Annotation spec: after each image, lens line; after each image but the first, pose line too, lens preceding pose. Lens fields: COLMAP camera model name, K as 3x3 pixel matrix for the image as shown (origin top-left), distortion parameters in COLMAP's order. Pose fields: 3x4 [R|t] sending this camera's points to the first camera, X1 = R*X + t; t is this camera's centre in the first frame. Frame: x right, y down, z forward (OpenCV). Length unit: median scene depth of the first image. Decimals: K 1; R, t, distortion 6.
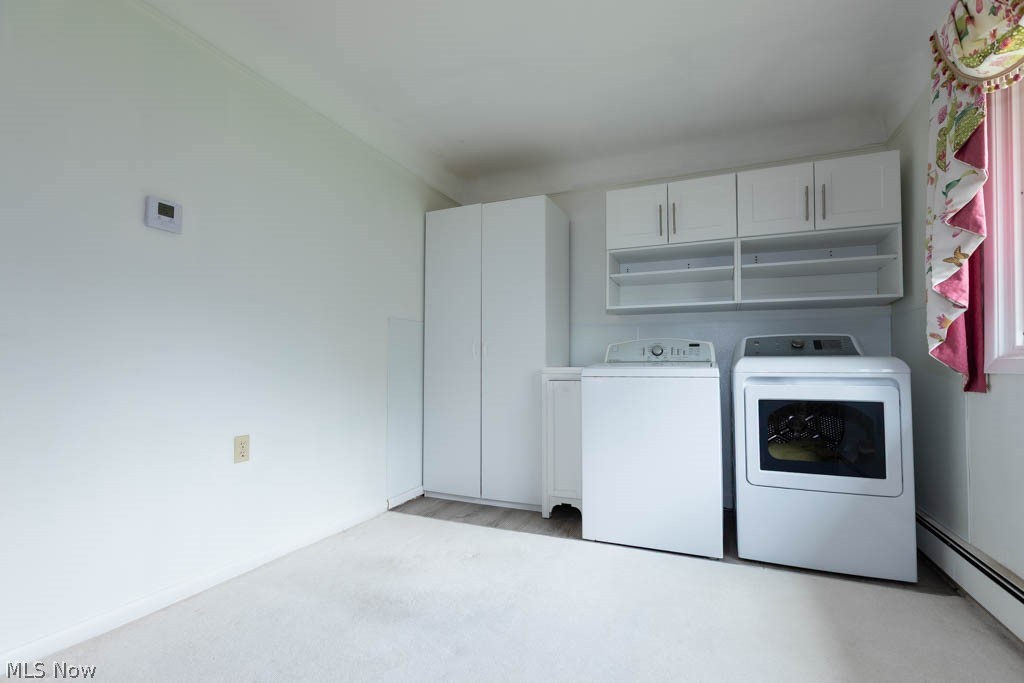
lens RADIAL K [[472.8, 0, 512.5], [0, 472.8, 345.6], [0, 0, 1]] dist [-0.001333, -0.000681]
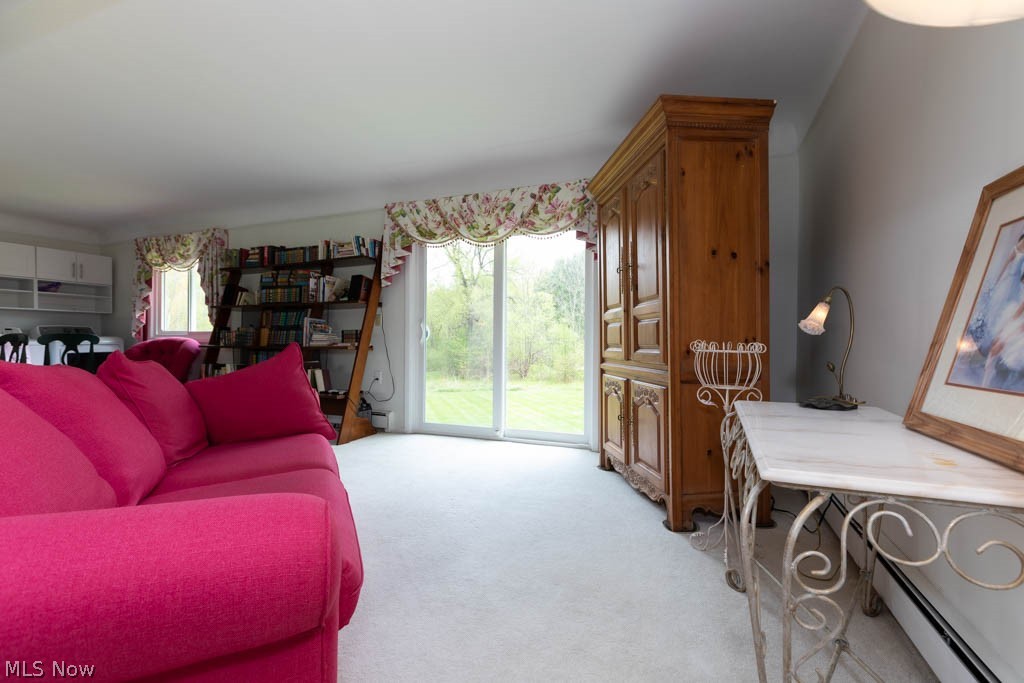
lens RADIAL K [[460.6, 0, 506.4], [0, 460.6, 342.1], [0, 0, 1]] dist [0.004516, -0.001364]
pose [[-0.027432, -0.010994, 0.999563, -1.660939], [-0.040219, 0.999142, 0.009886, -0.054797], [-0.998814, -0.039930, -0.027851, -1.048639]]
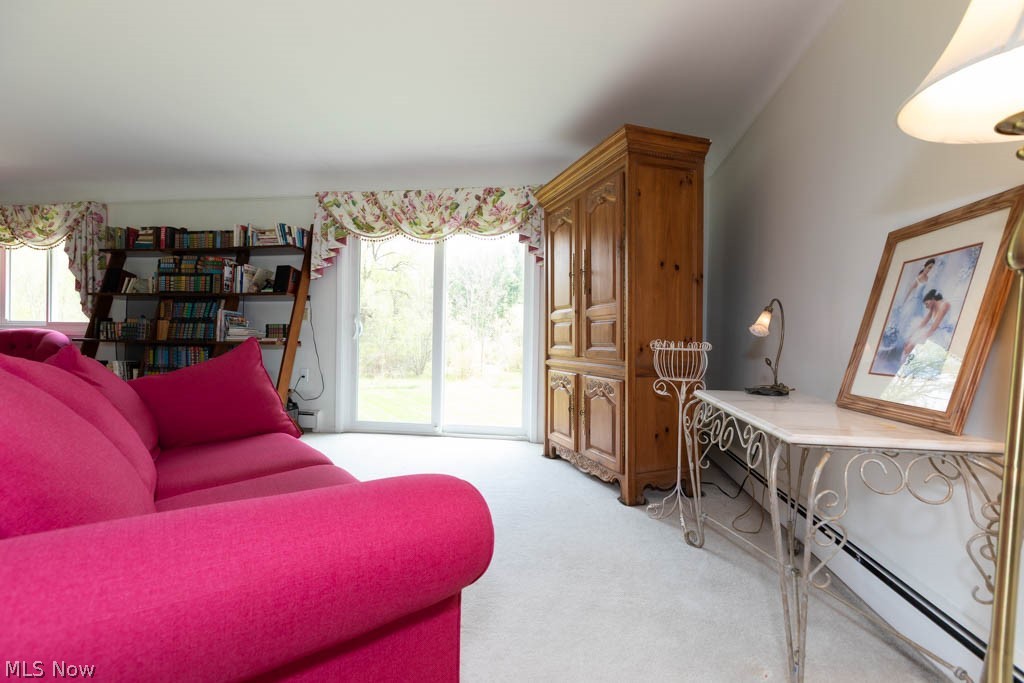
lens RADIAL K [[462.8, 0, 512.0], [0, 462.8, 341.5], [0, 0, 1]] dist [0.003609, 0.000286]
pose [[-0.261457, -0.017410, 0.965058, -1.694177], [-0.052468, 0.998615, 0.003801, -0.048922], [-0.963788, -0.049641, -0.262008, -0.898970]]
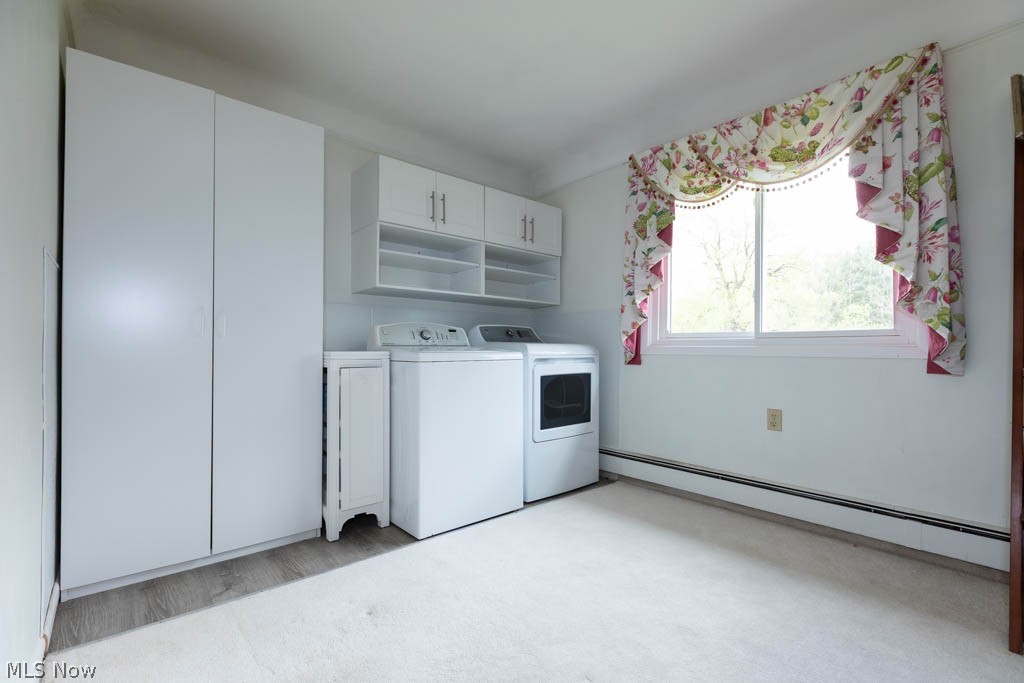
lens RADIAL K [[460.6, 0, 506.4], [0, 460.6, 342.1], [0, 0, 1]] dist [0.004516, -0.001364]
pose [[0.434292, 0.013609, 0.900669, -0.552339], [-0.042096, 0.999100, 0.005202, 0.015561], [-0.899788, -0.040174, 0.434474, 0.452438]]
